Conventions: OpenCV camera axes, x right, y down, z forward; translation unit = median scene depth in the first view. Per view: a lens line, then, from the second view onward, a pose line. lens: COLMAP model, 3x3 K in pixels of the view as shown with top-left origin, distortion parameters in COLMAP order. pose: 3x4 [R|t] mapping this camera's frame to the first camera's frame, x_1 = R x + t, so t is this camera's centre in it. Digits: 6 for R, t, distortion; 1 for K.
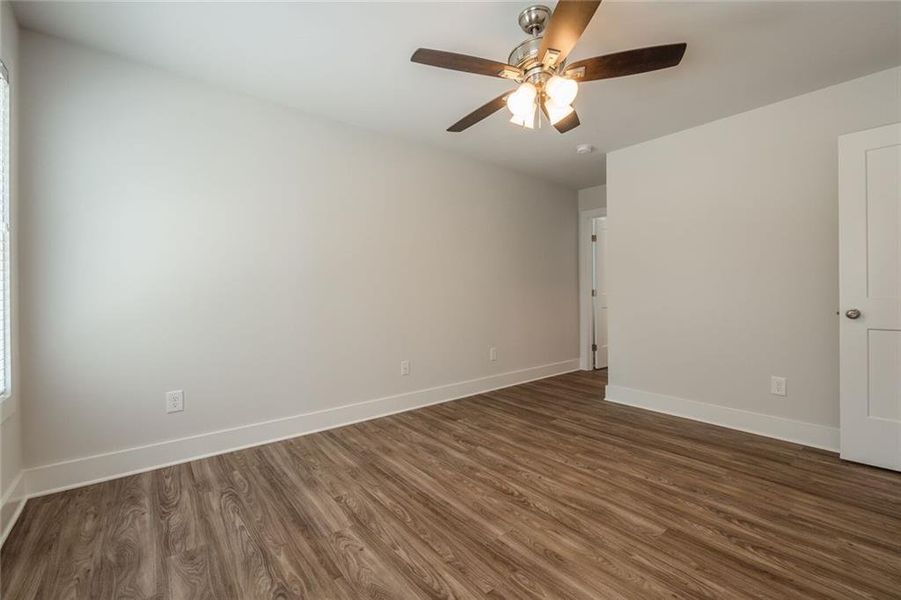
lens RADIAL K [[380.2, 0, 452.3], [0, 380.2, 294.2], [0, 0, 1]] dist [-0.005023, 0.000020]
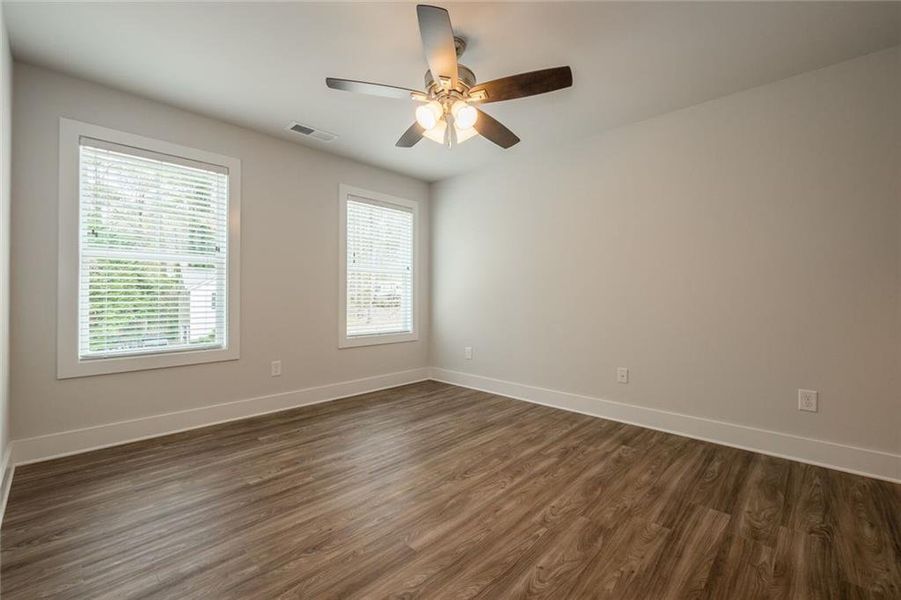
lens RADIAL K [[380.2, 0, 452.3], [0, 380.2, 294.2], [0, 0, 1]] dist [-0.005023, 0.000020]
pose [[0.122156, 0.001907, -0.992509, 1.097316], [-0.006199, 0.999980, 0.001158, -0.000126], [0.992492, 0.006011, 0.122165, 0.719174]]
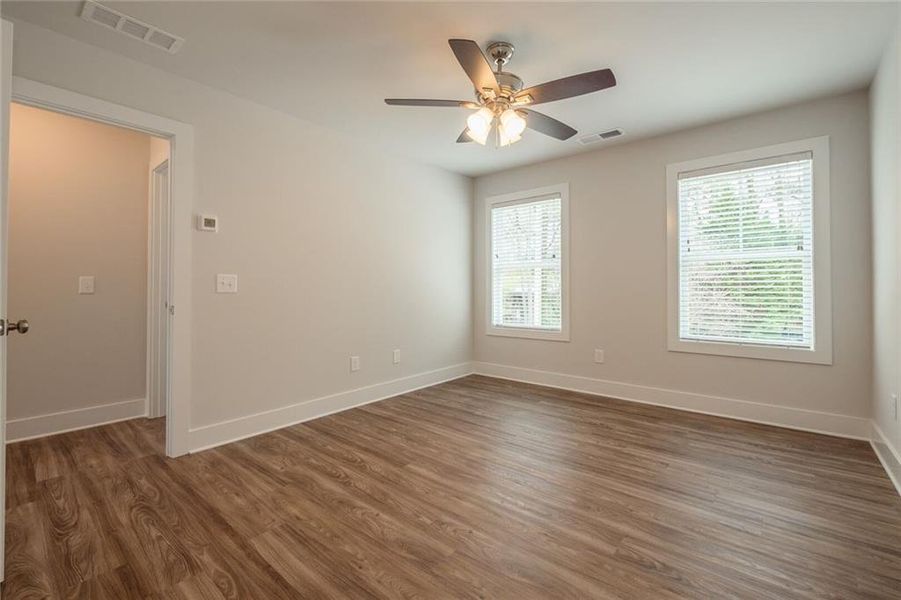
lens RADIAL K [[389.9, 0, 455.9], [0, 389.9, 283.9], [0, 0, 1]] dist [-0.002938, -0.000146]
pose [[-0.981393, 0.003191, -0.191986, 0.479410], [0.005092, 0.999943, -0.009407, -0.006548], [0.191945, -0.010210, -0.981353, 1.765247]]
